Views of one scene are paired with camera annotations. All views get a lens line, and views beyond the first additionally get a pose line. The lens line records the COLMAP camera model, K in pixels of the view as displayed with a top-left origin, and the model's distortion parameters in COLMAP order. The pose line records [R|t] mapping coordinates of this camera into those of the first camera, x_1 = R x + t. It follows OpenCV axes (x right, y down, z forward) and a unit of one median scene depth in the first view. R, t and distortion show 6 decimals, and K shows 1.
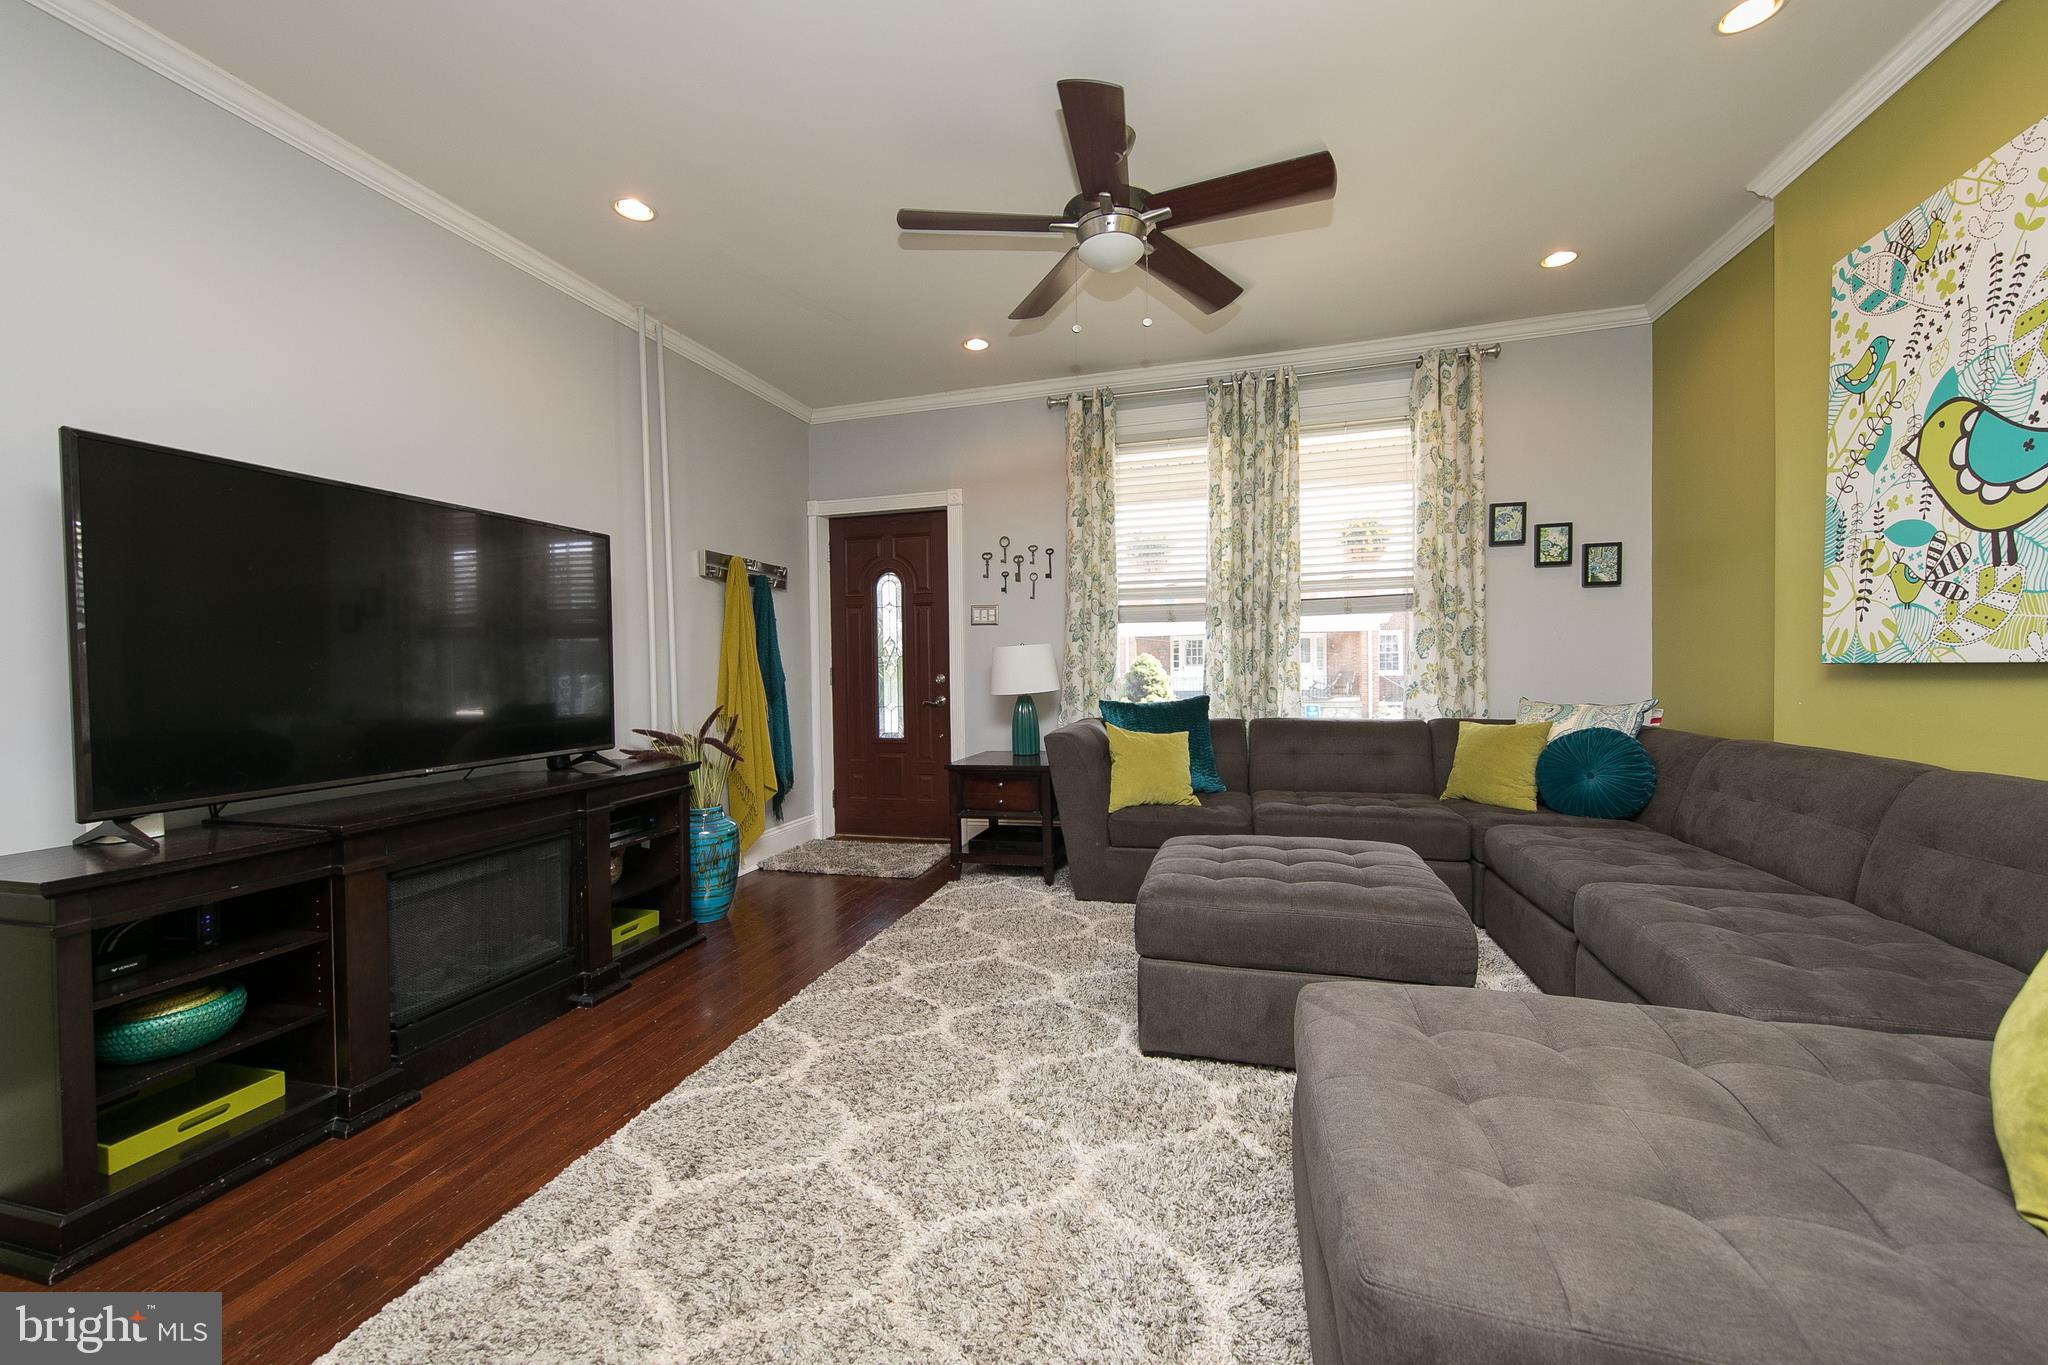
lens RADIAL K [[779.1, 0, 1012.6], [0, 779.1, 677.0], [0, 0, 1]] dist [0.008733, -0.000309]
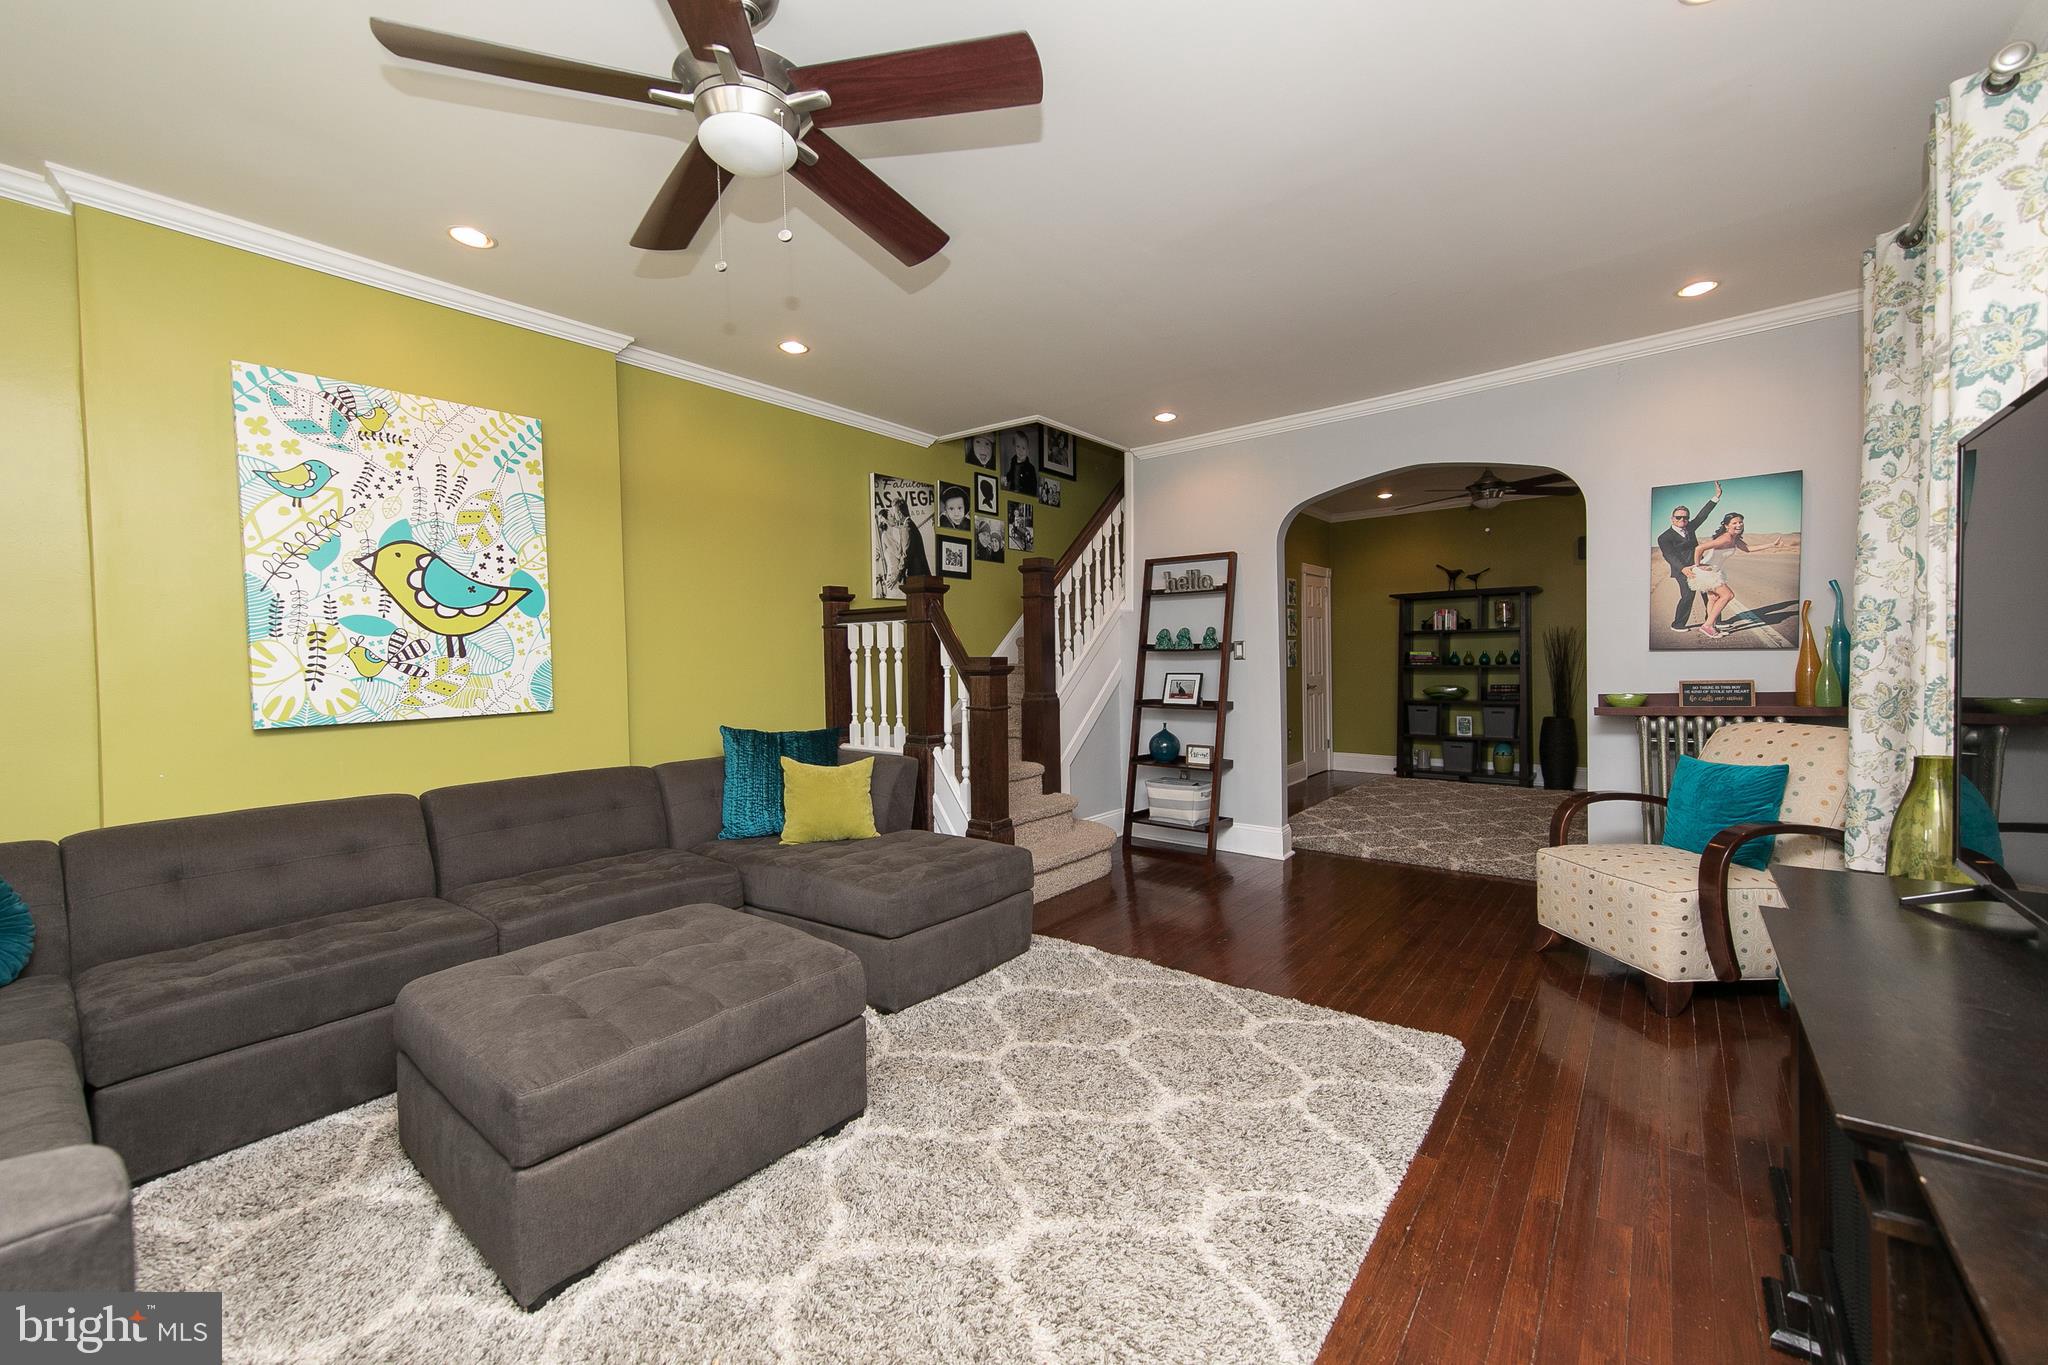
lens RADIAL K [[779.1, 0, 1012.6], [0, 779.1, 677.0], [0, 0, 1]] dist [0.008733, -0.000309]
pose [[-0.919931, 0.031082, 0.390847, -0.291931], [0.044128, 0.998727, 0.024441, -0.058879], [-0.389590, 0.039732, -0.920131, 1.347764]]
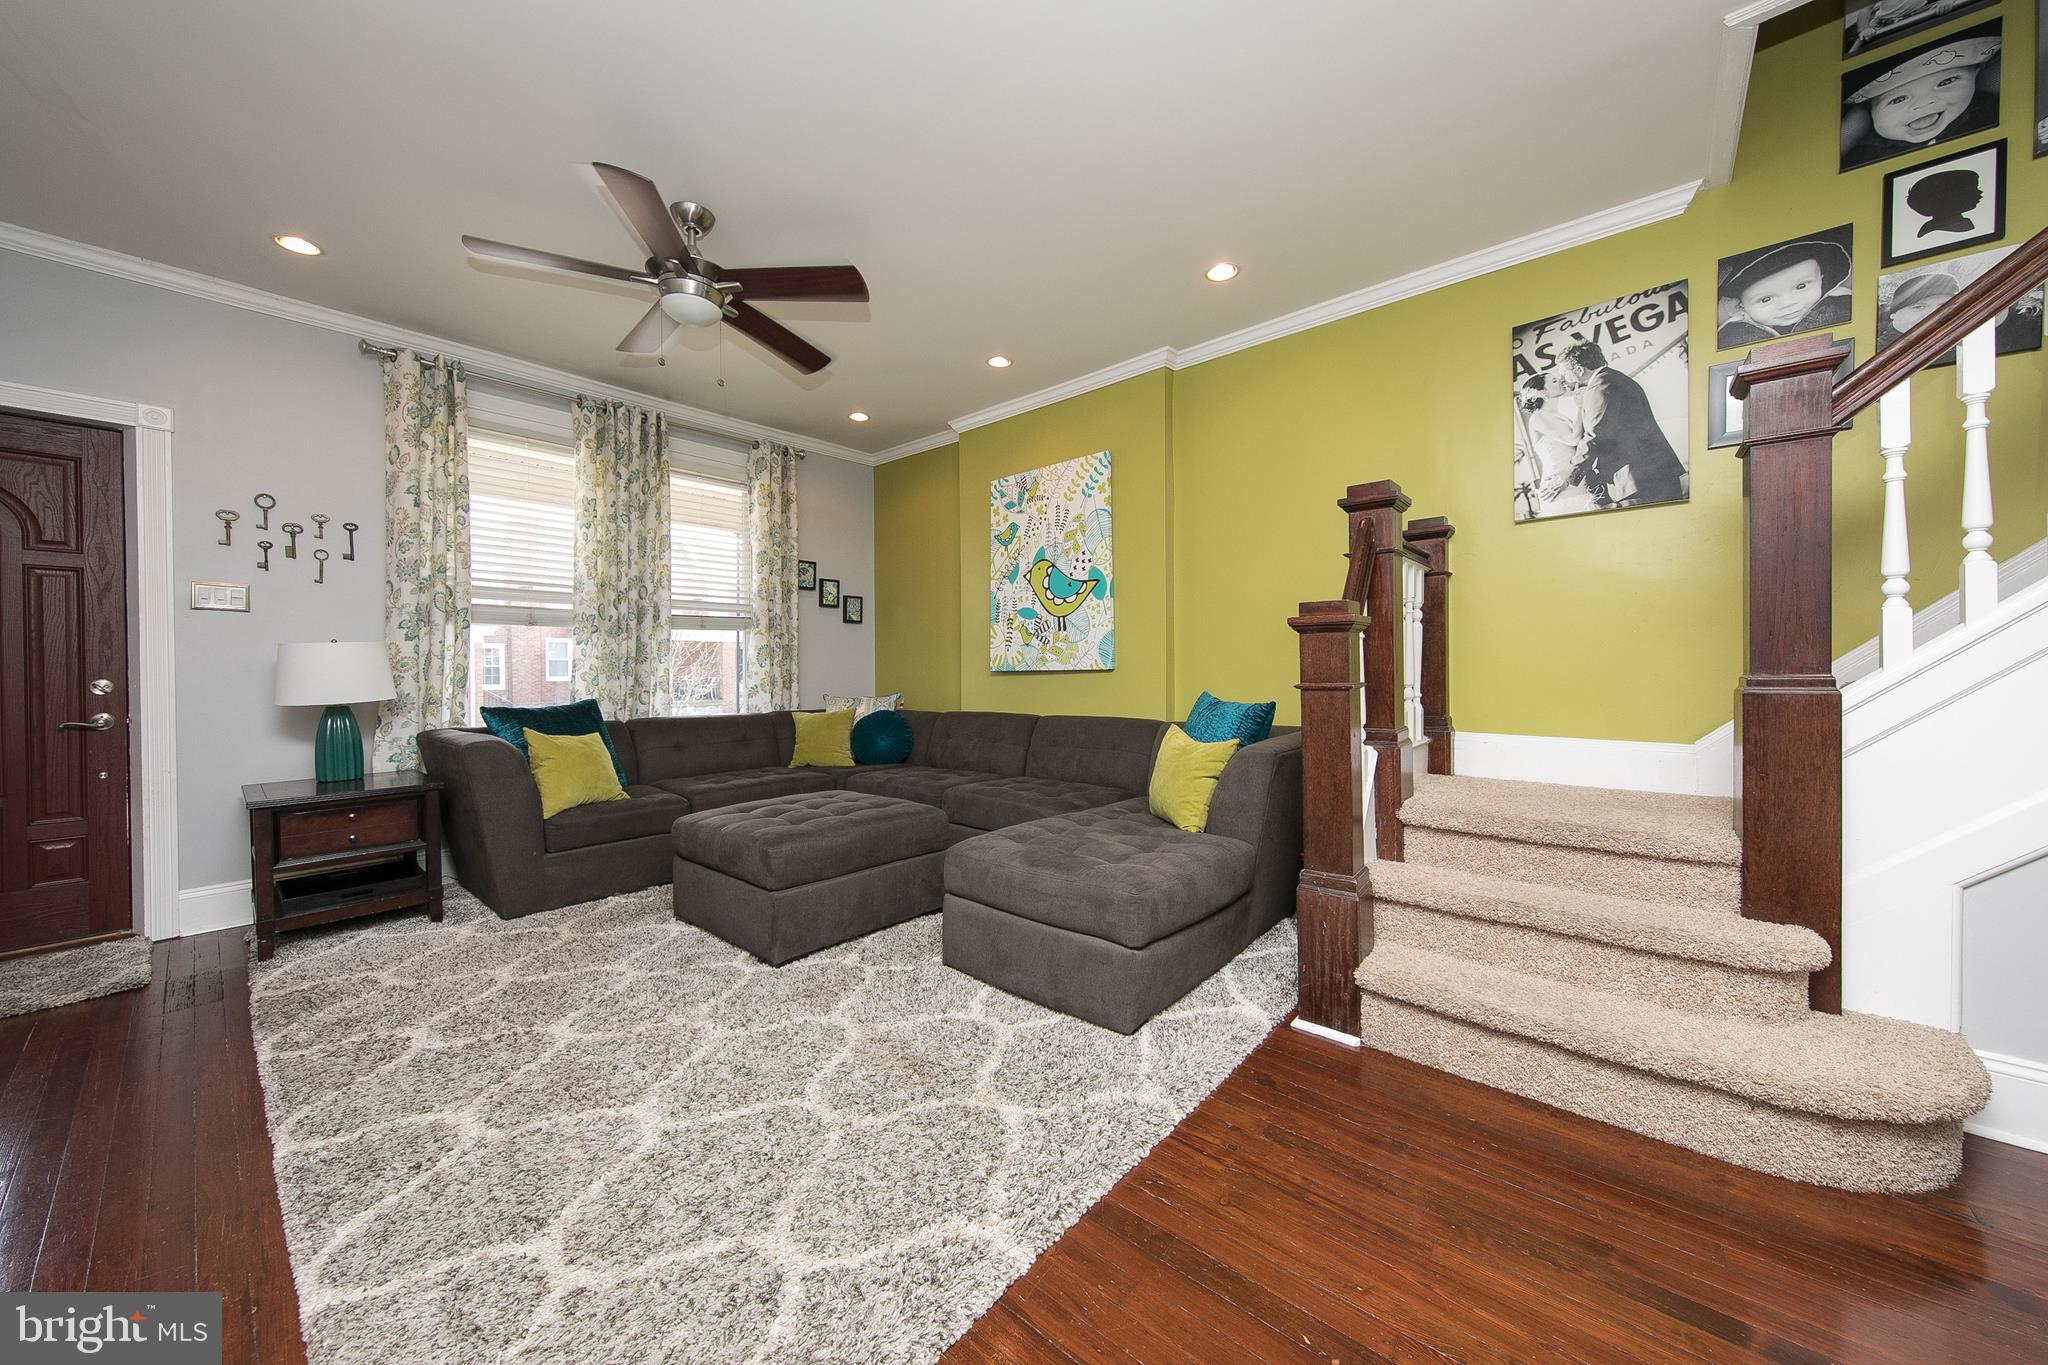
lens RADIAL K [[734.4, 0, 1024.0], [0, 734.4, 682.5], [0, 0, 1]] dist [0.000543, -0.000187]
pose [[0.420176, -0.000201, 0.907442, -0.589339], [0.012985, 0.999899, -0.005791, 0.021581], [-0.907349, 0.014216, 0.420137, 0.090652]]
